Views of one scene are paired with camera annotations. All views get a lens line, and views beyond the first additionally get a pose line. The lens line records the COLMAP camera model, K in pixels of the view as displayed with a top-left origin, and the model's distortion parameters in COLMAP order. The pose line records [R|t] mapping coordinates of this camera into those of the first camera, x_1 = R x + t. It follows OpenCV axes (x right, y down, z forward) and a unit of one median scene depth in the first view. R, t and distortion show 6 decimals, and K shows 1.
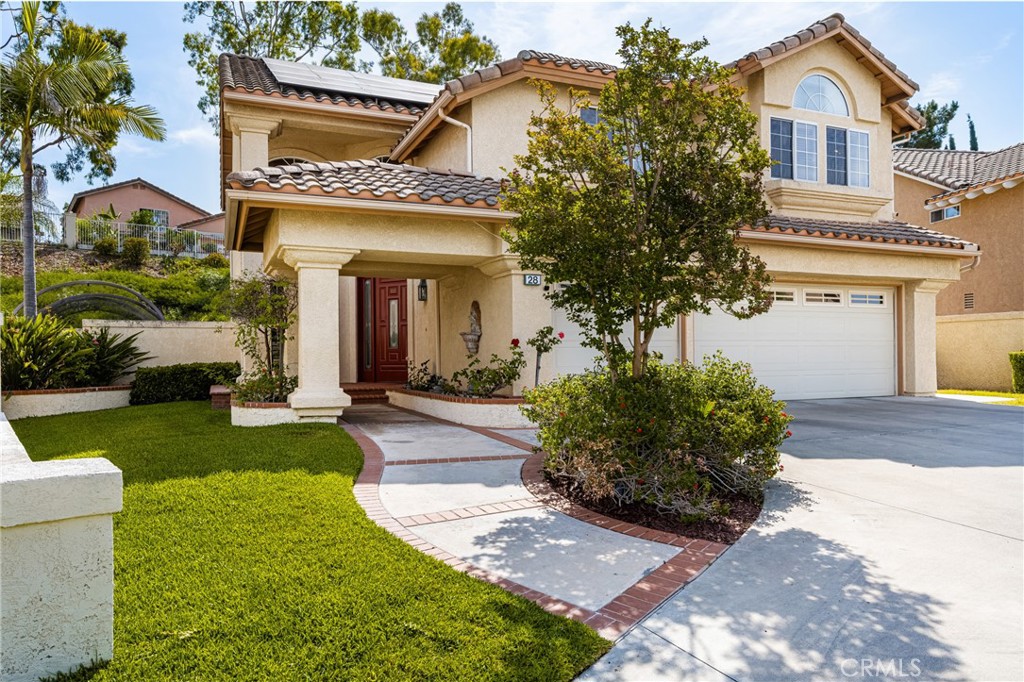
lens RADIAL K [[675.7, 0, 505.9], [0, 675.7, 350.1], [0, 0, 1]] dist [-0.000913, -0.001788]
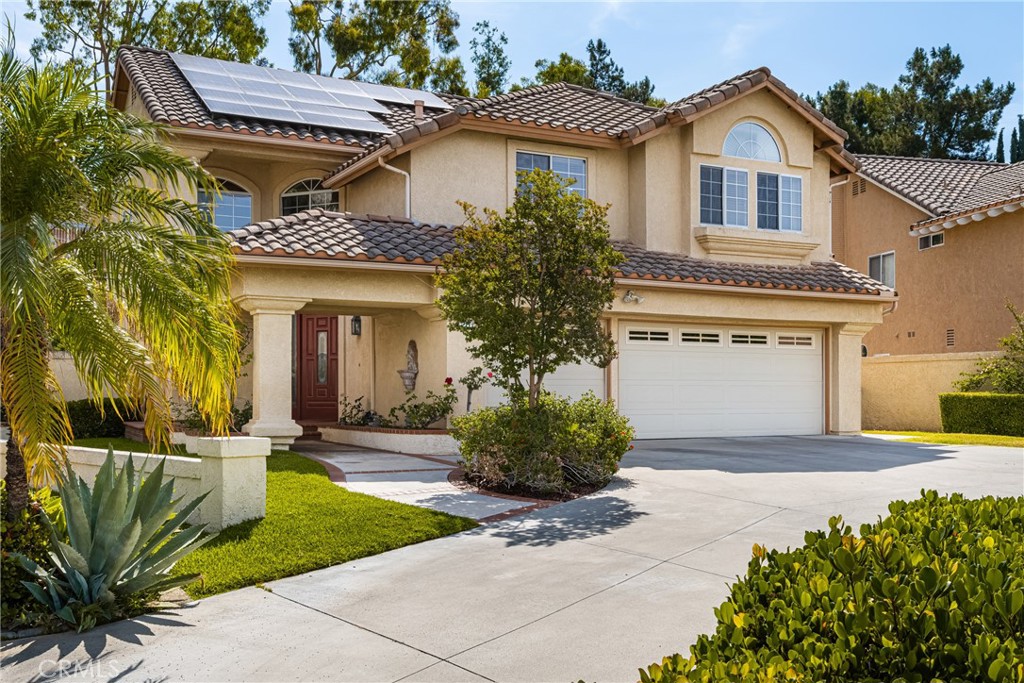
lens RADIAL K [[1048.7, 0, 572.9], [0, 1048.7, 387.4], [0, 0, 1]] dist [0.002879, -0.022878]
pose [[0.993203, 0.008874, 0.116055, 0.012994], [-0.009080, 0.999958, 0.001251, -0.003311], [-0.116039, -0.002296, 0.993242, -0.592211]]
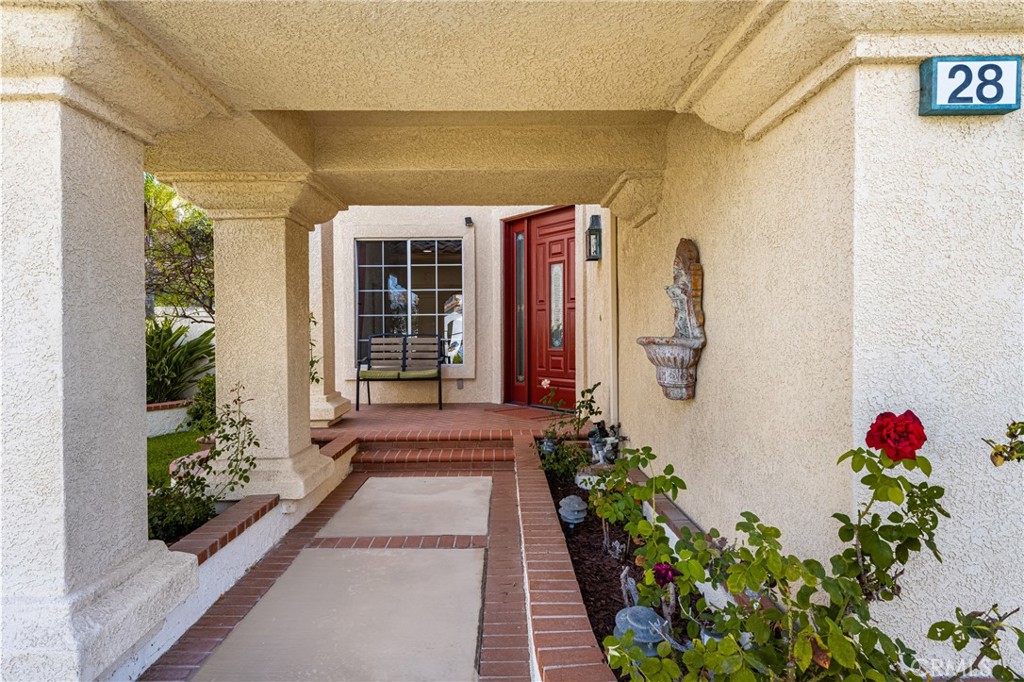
lens RADIAL K [[595.3, 0, 512.0], [0, 595.3, 341.0], [0, 0, 1]] dist [0.026682, 0.000022]
pose [[0.925830, 0.007926, -0.377858, -0.013080], [0.003021, 0.999593, 0.028370, -0.029287], [0.377929, -0.027408, 0.925429, 0.634587]]
